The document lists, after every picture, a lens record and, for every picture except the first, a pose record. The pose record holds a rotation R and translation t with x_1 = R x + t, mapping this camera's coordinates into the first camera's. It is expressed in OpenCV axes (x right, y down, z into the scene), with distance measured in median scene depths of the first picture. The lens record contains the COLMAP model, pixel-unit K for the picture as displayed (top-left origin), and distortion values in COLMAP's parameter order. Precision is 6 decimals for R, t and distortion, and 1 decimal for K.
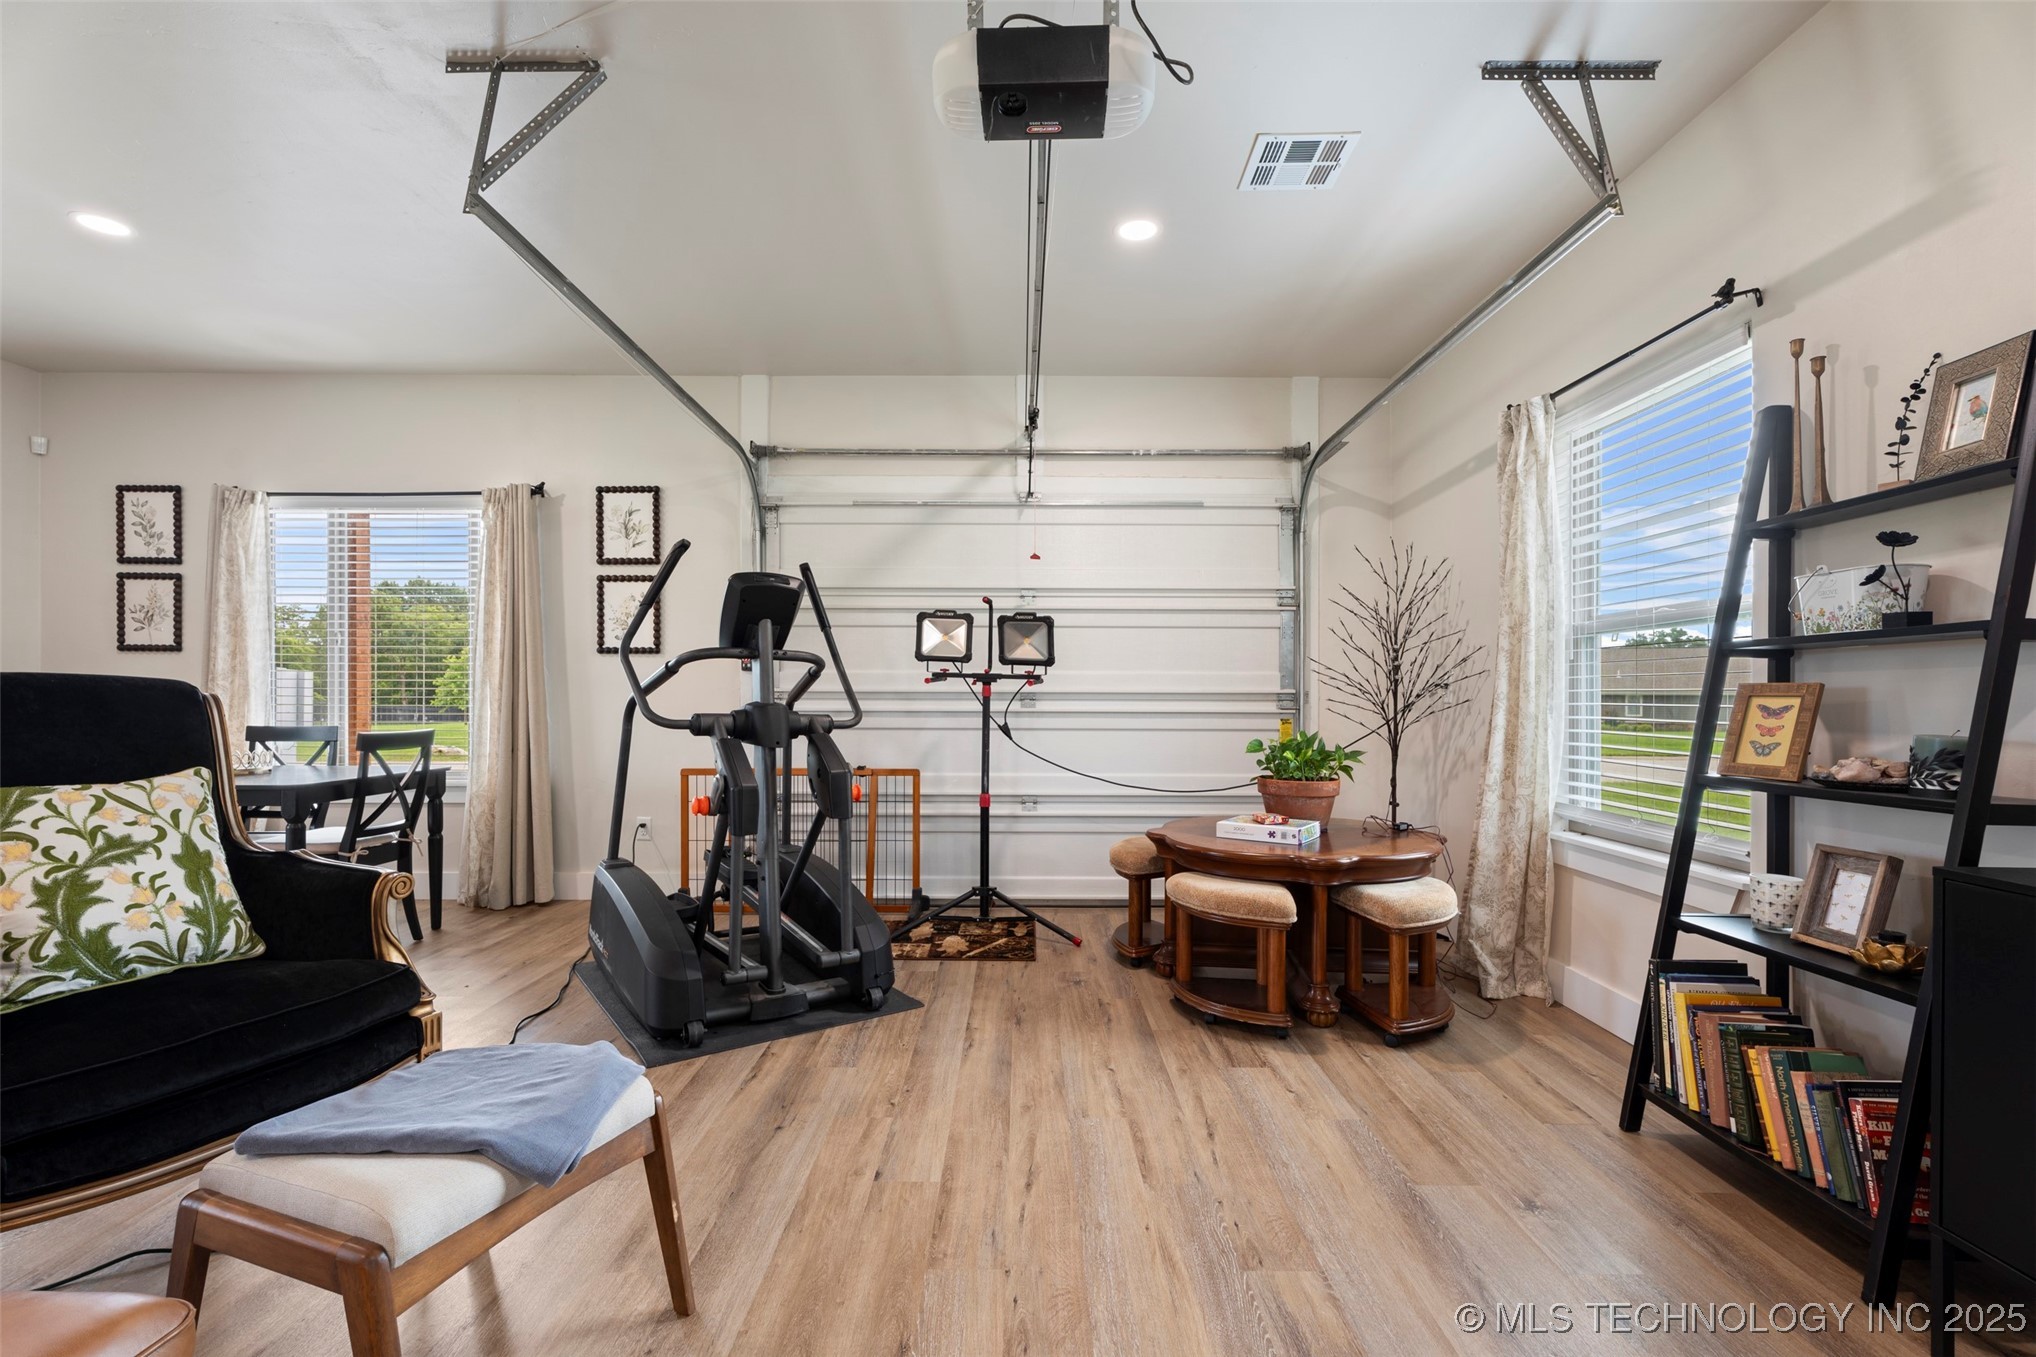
lens RADIAL K [[906.7, 0, 1020.4], [0, 906.7, 694.0], [0, 0, 1]] dist [0.008711, -0.003505]
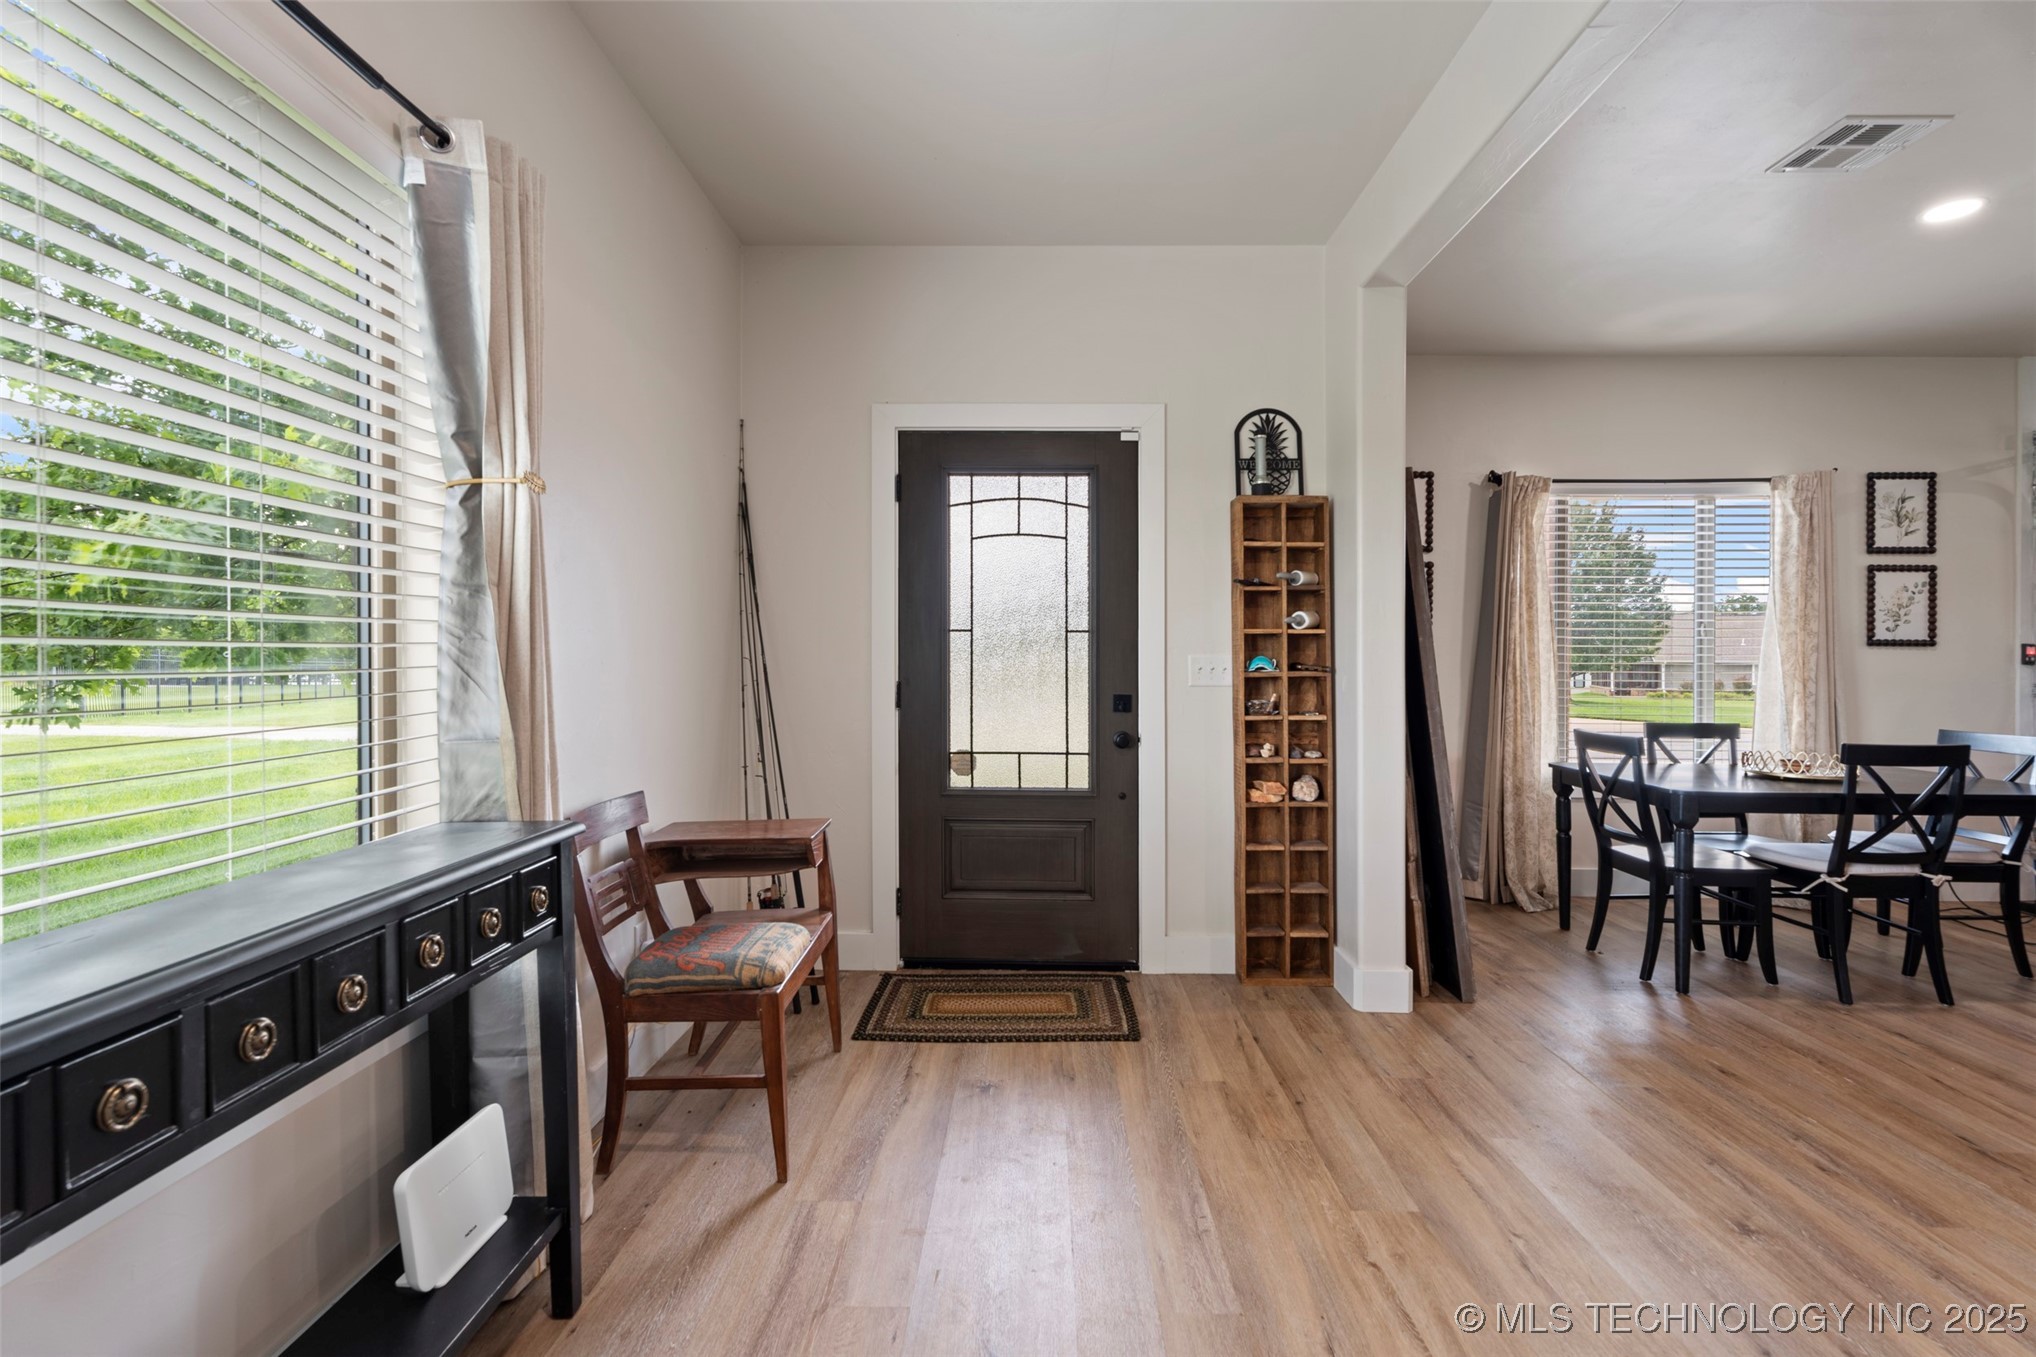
lens RADIAL K [[906.7, 0, 1024.8], [0, 906.7, 655.2], [0, 0, 1]] dist [0.008711, -0.003505]
pose [[0.999926, 0.005632, -0.010760, -1.577205], [-0.005618, 0.999983, 0.001305, -0.035516], [0.010768, -0.001245, 0.999941, 0.024121]]
